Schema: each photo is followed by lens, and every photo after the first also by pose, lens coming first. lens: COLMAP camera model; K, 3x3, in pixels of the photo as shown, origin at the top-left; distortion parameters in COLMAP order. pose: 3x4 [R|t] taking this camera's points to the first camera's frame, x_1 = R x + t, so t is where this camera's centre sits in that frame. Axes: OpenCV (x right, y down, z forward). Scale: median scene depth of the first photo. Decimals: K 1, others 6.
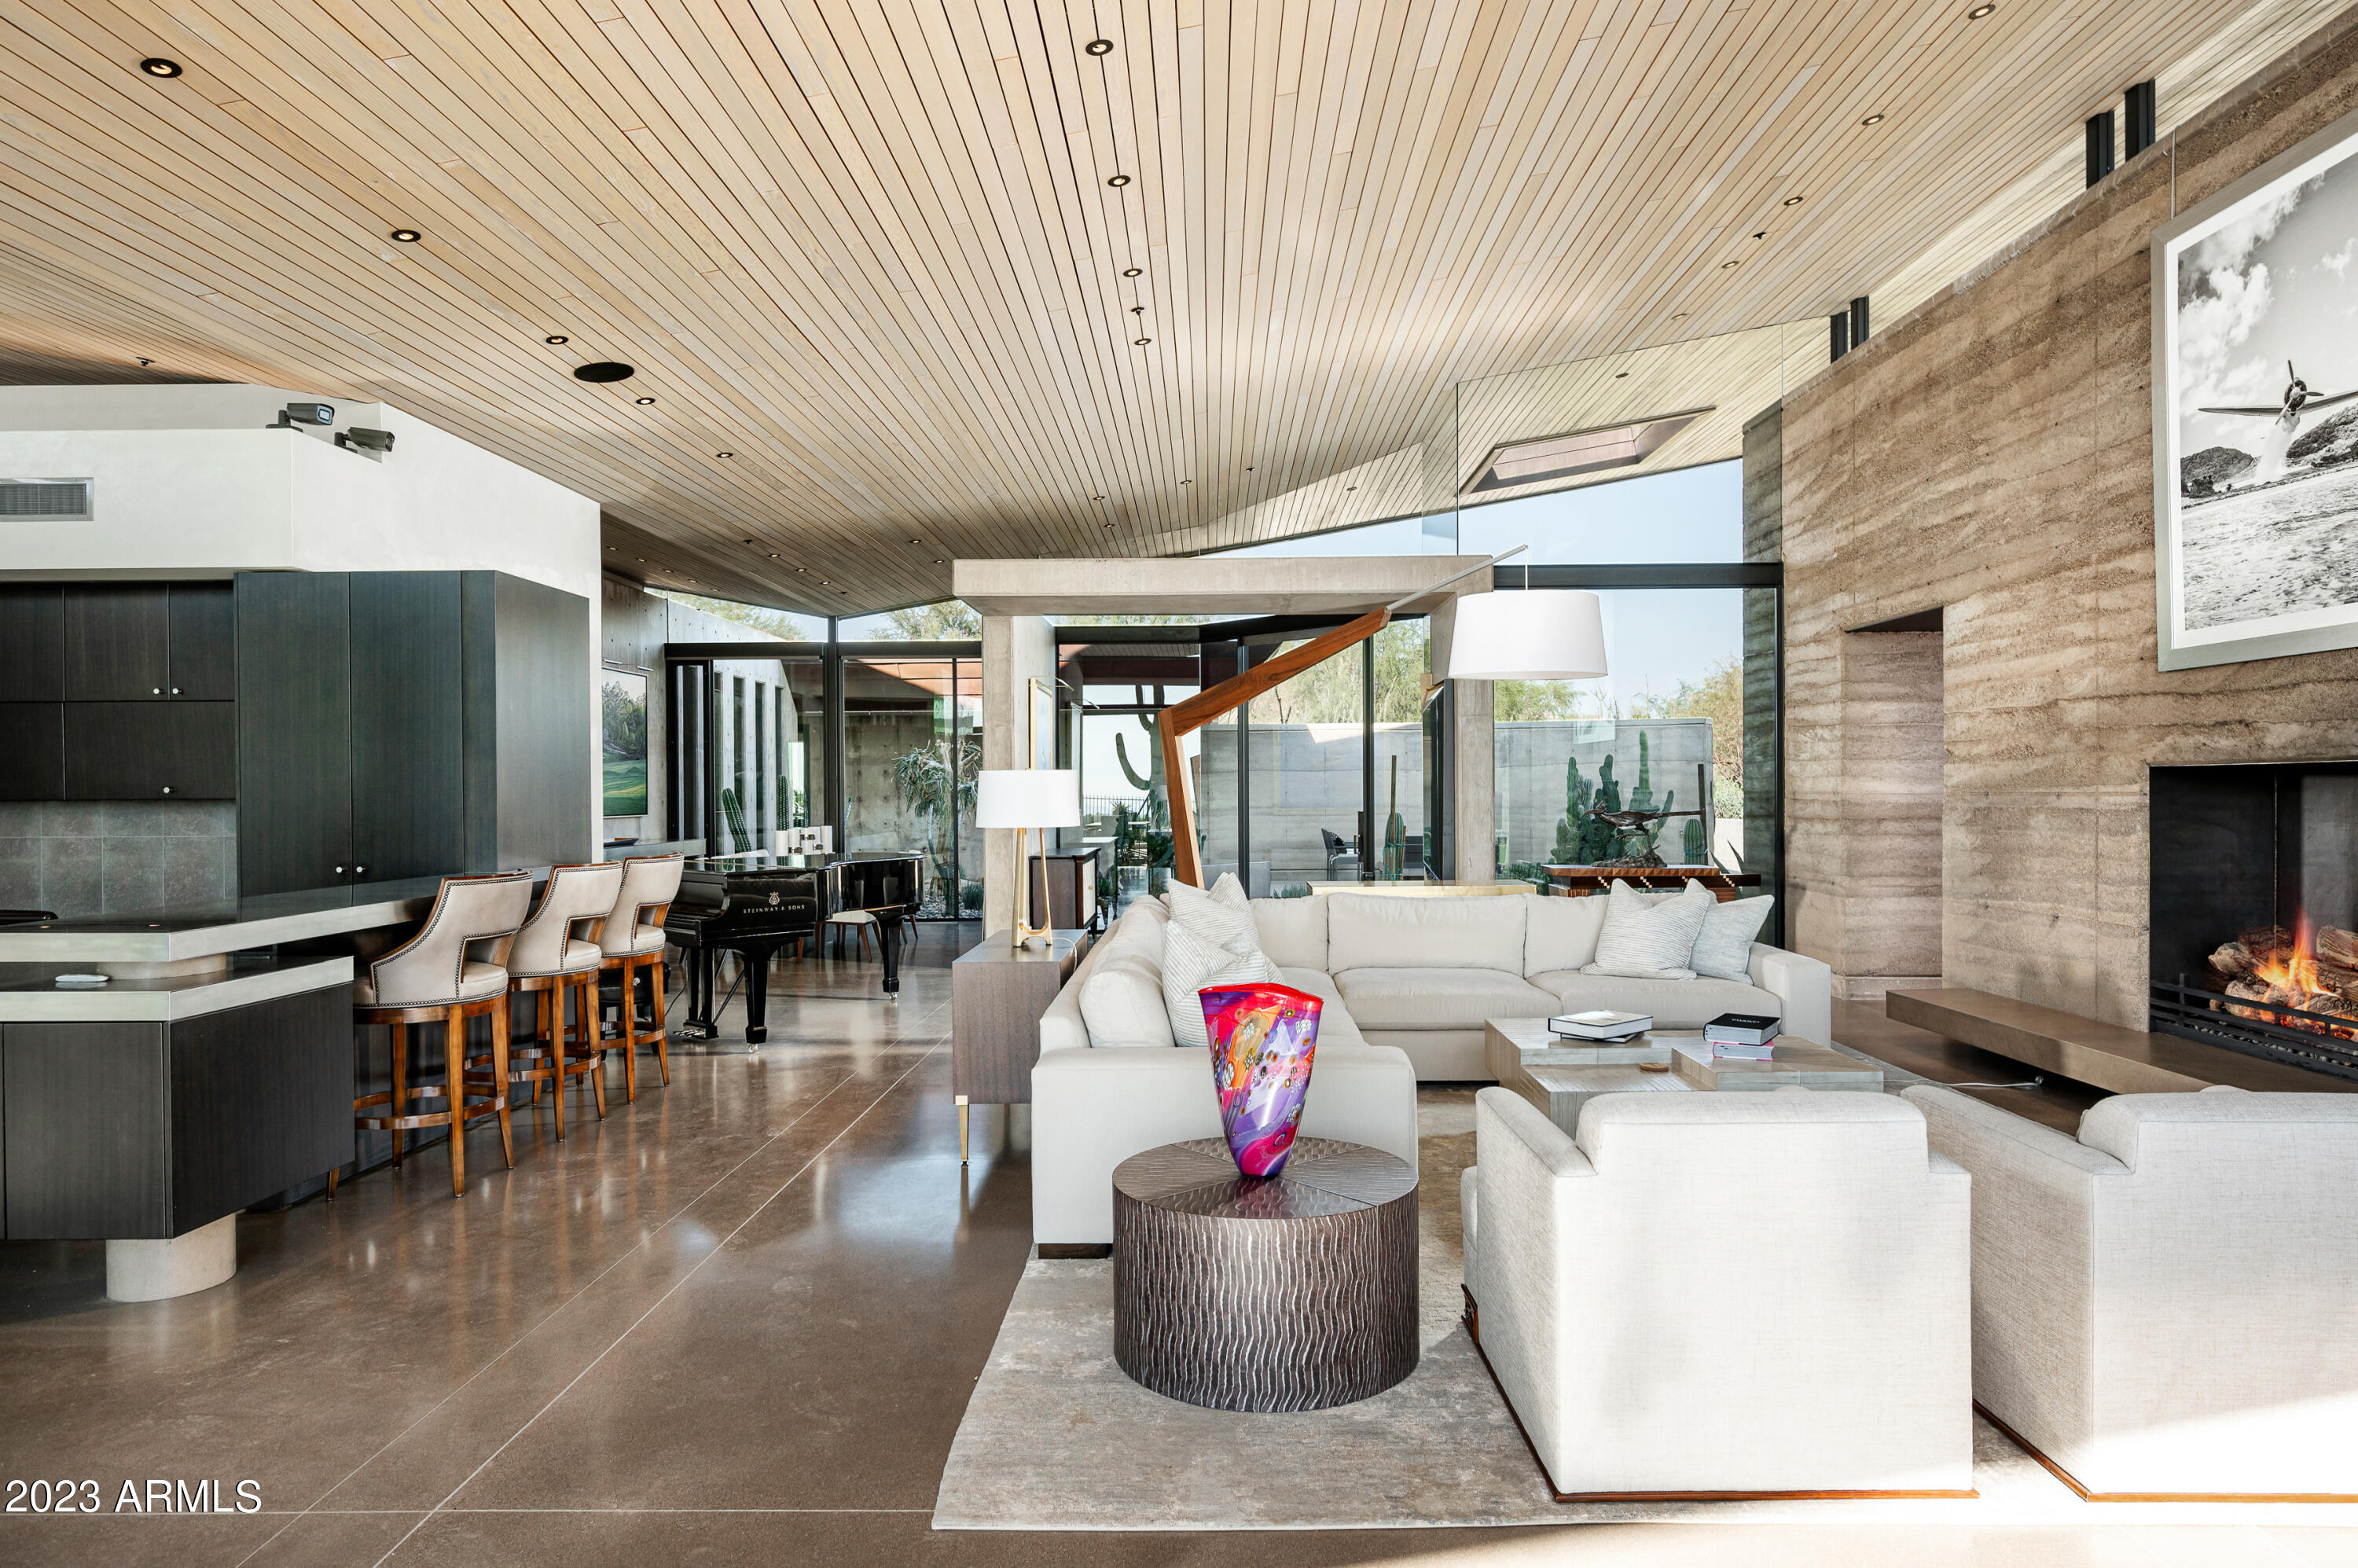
lens RADIAL K [[1383.9, 0, 1170.9], [0, 1383.9, 794.1], [0, 0, 1]] dist [0.008927, -0.001306]
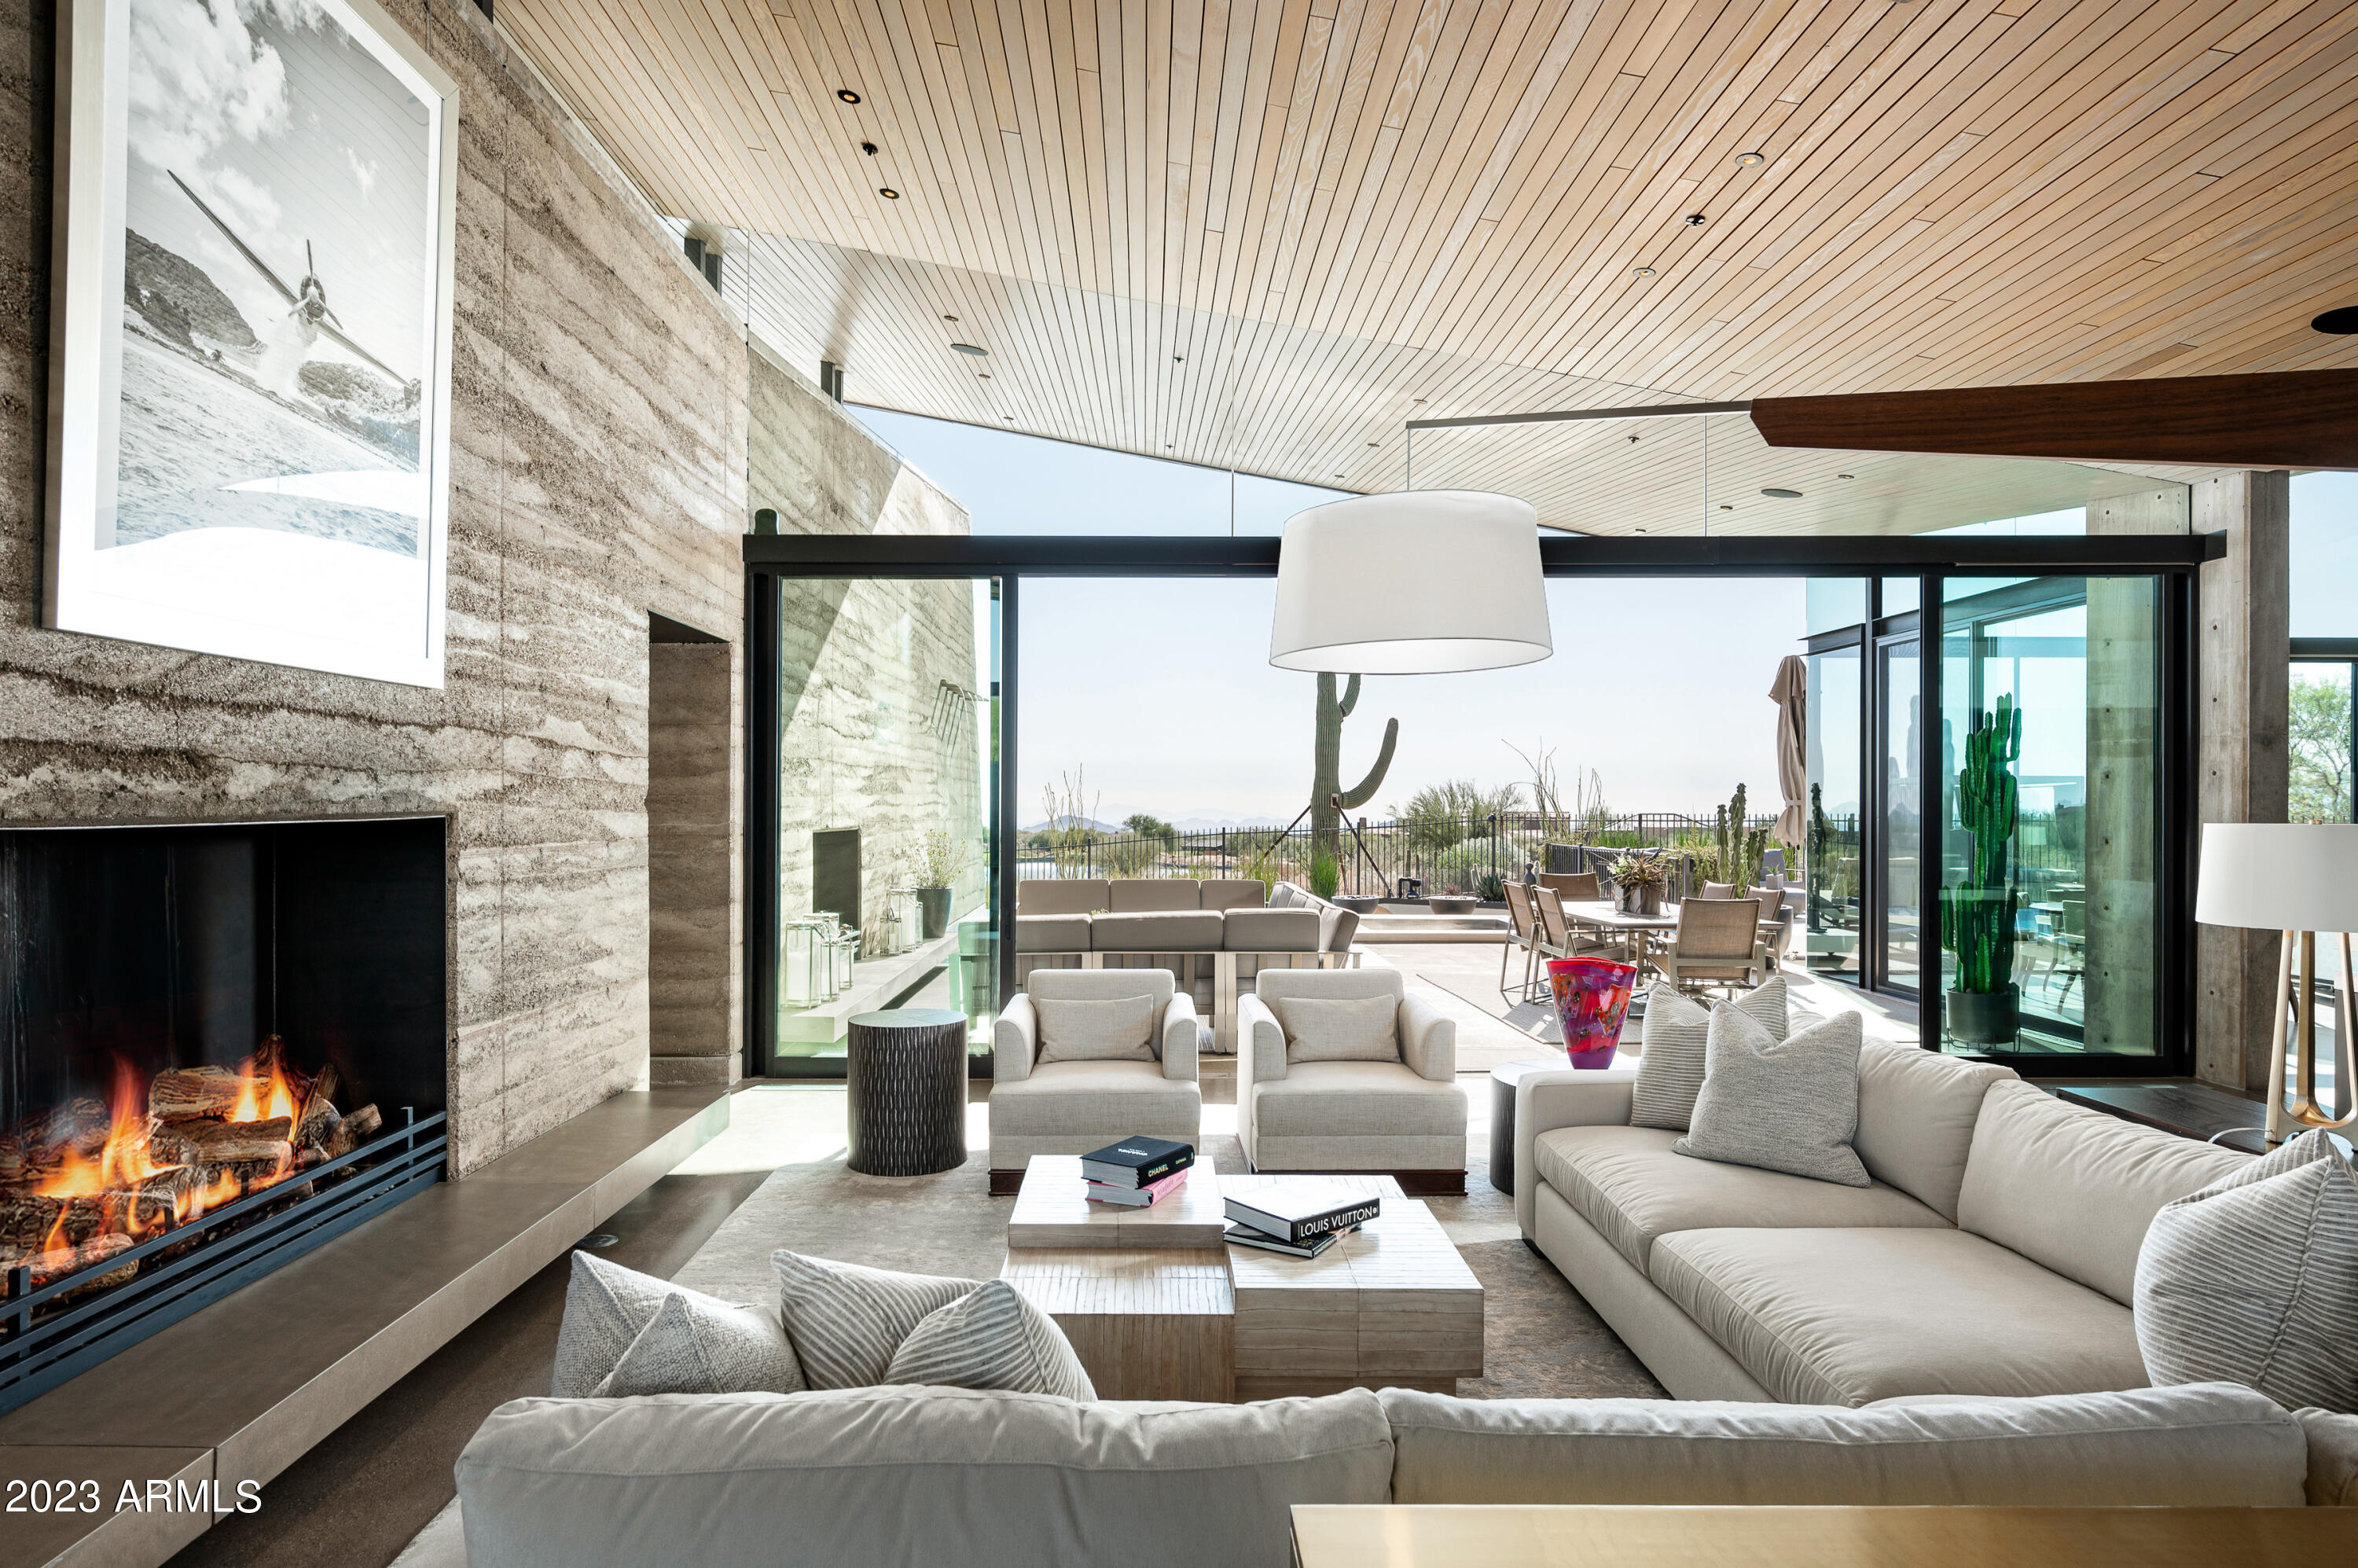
lens RADIAL K [[1315.6, 0, 1186.0], [0, 1315.6, 794.6], [0, 0, 1]] dist [0.005715, -0.006554]
pose [[-0.998161, 0.003301, -0.060523, 0.333729], [0.003411, 0.999993, -0.001708, -0.028118], [0.060517, -0.001912, -0.998165, 1.365158]]
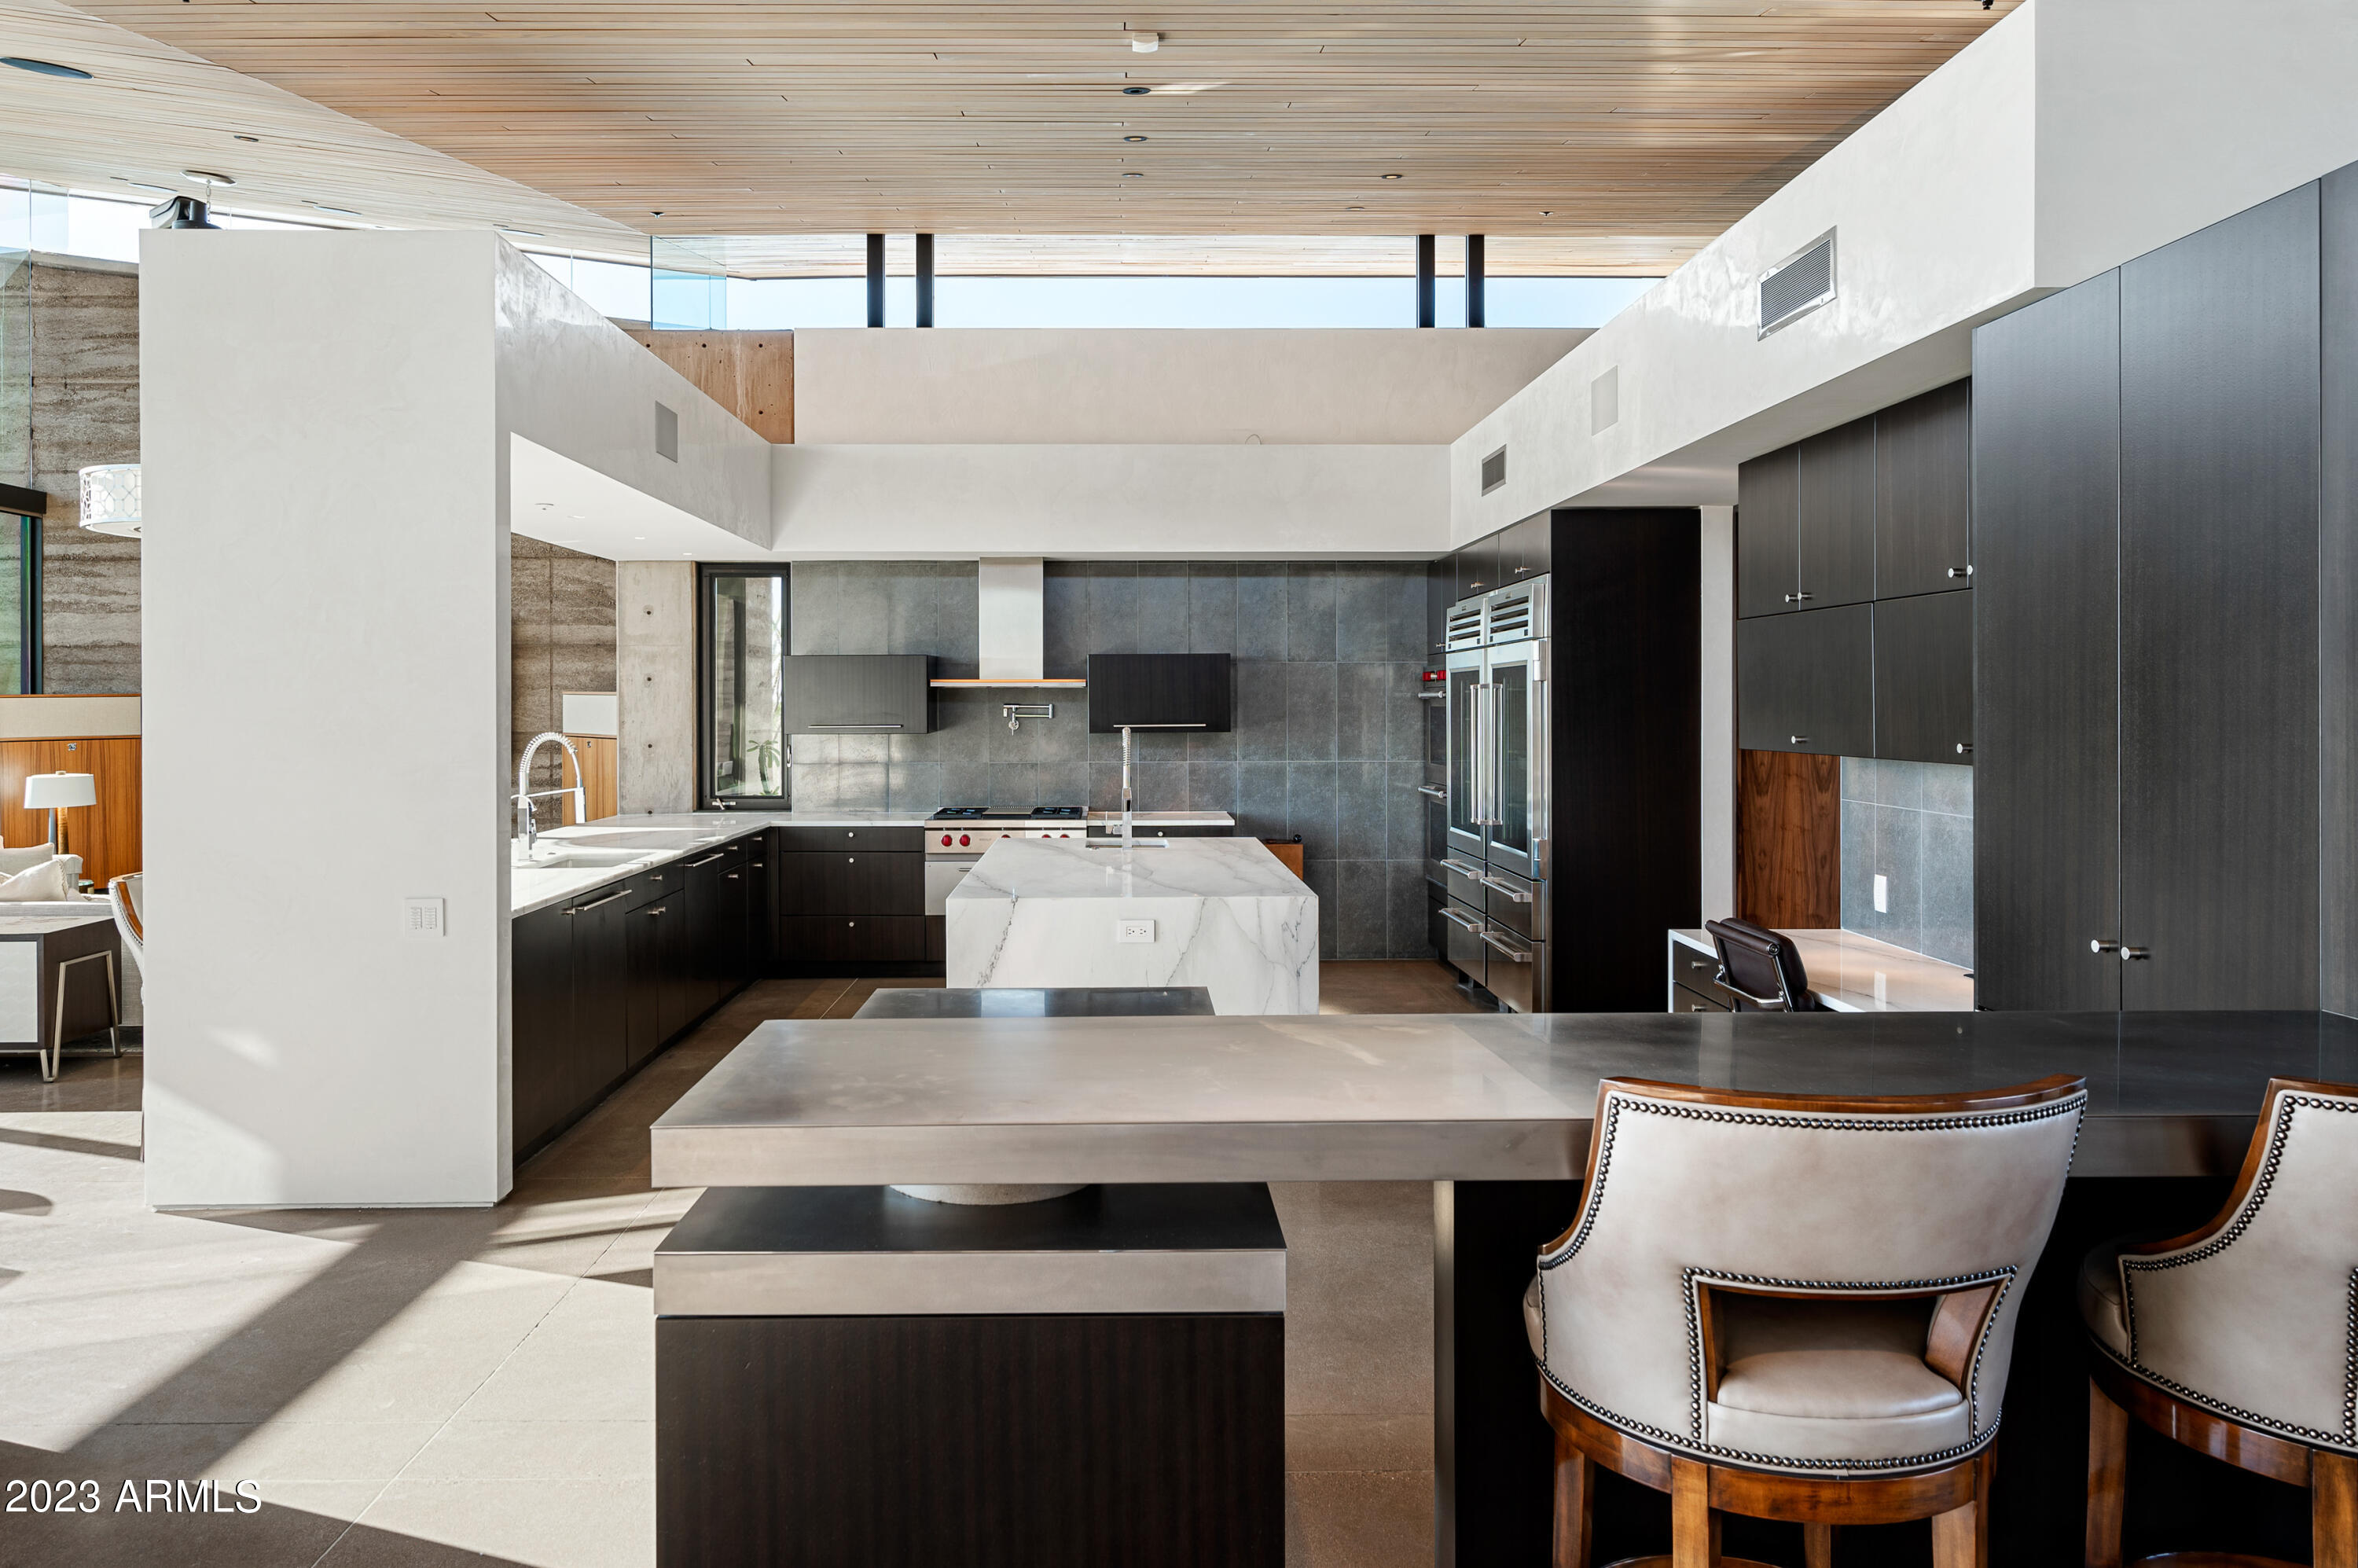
lens RADIAL K [[1576.0, 0, 1116.3], [0, 1576.0, 713.1], [0, 0, 1]] dist [0.003311, -0.000589]
pose [[0.053046, 0.009742, -0.998545, -0.112118], [-0.001876, 0.999952, 0.009657, -0.023051], [0.998590, 0.001361, 0.053062, 0.638962]]
